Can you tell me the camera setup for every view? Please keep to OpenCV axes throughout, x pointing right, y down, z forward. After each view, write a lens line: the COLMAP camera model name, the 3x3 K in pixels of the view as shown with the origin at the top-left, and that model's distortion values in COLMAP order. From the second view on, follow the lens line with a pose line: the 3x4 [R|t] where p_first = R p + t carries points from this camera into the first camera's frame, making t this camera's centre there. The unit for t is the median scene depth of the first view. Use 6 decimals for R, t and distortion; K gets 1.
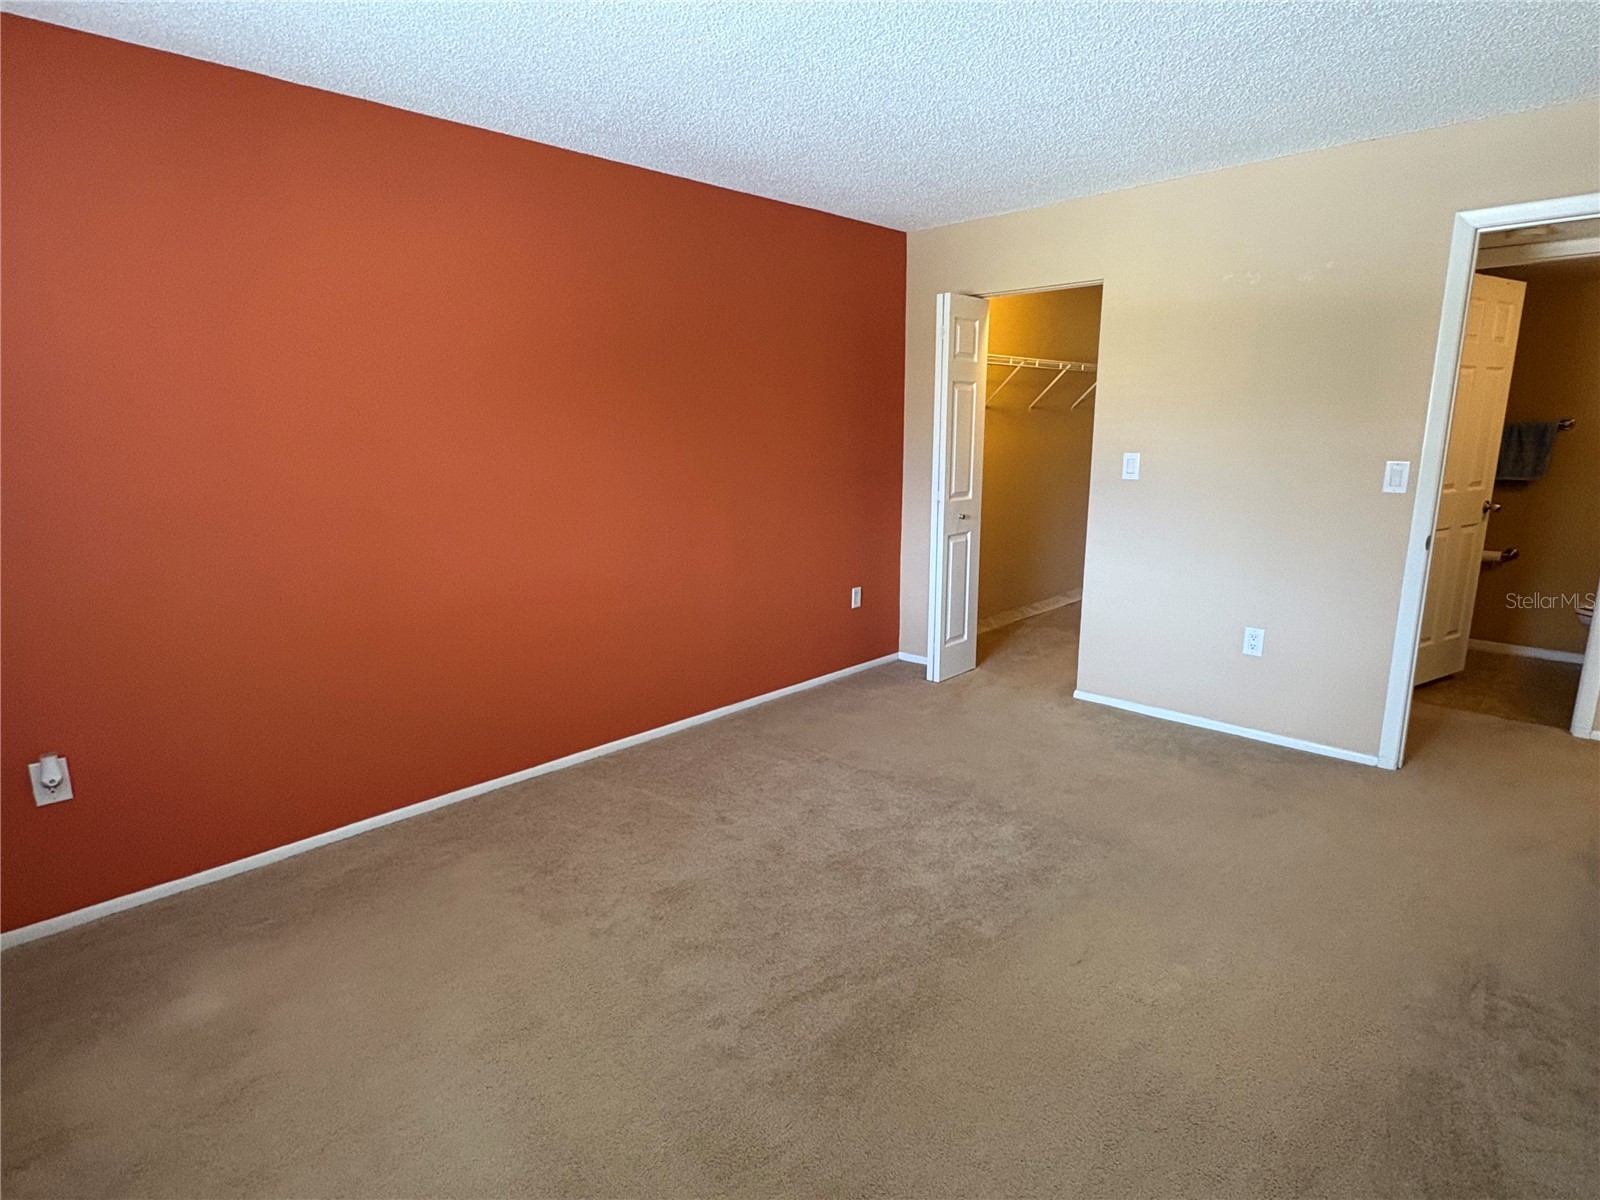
lens RADIAL K [[844.5, 0, 800.6], [0, 844.5, 602.0], [0, 0, 1]] dist [-0.001774, -0.000204]
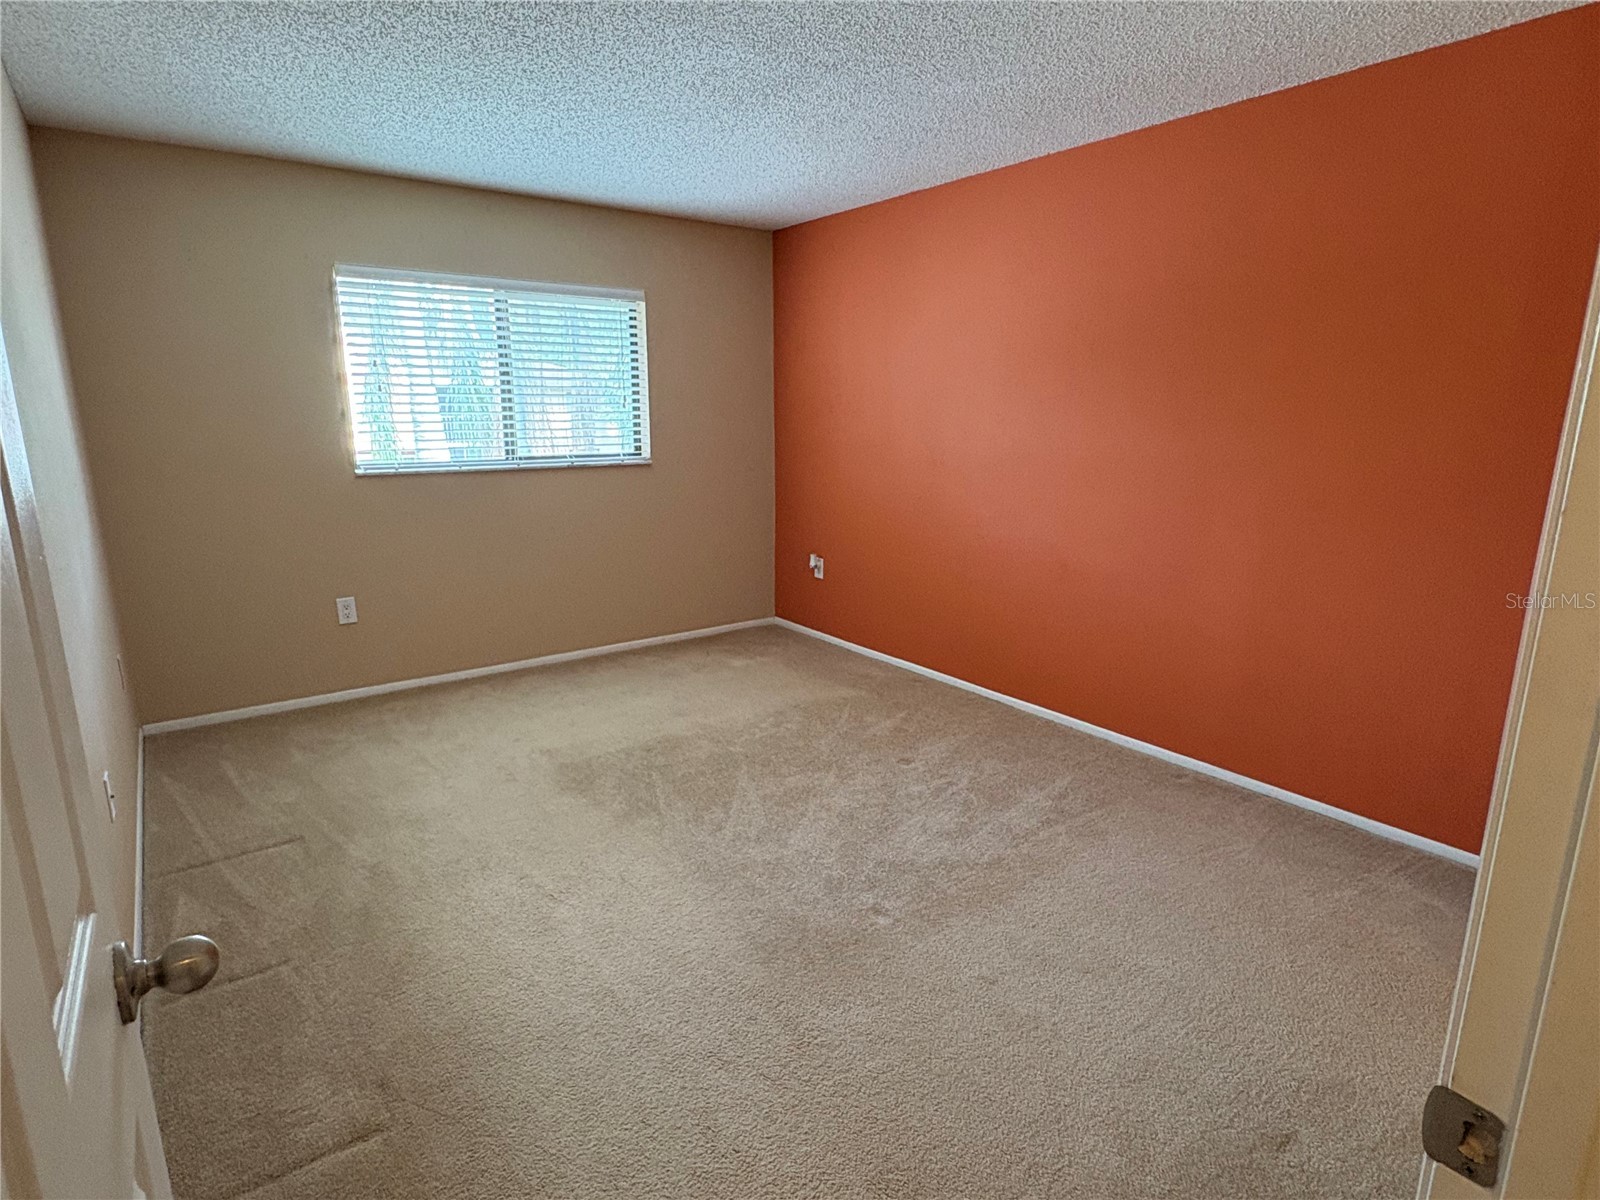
lens RADIAL K [[844.5, 0, 801.2], [0, 844.5, 595.5], [0, 0, 1]] dist [-0.001774, -0.000204]
pose [[-0.148738, 0.232229, -0.961221, 0.782000], [-0.199078, 0.945100, 0.259140, -0.177942], [0.968630, 0.229902, -0.094341, 0.727379]]
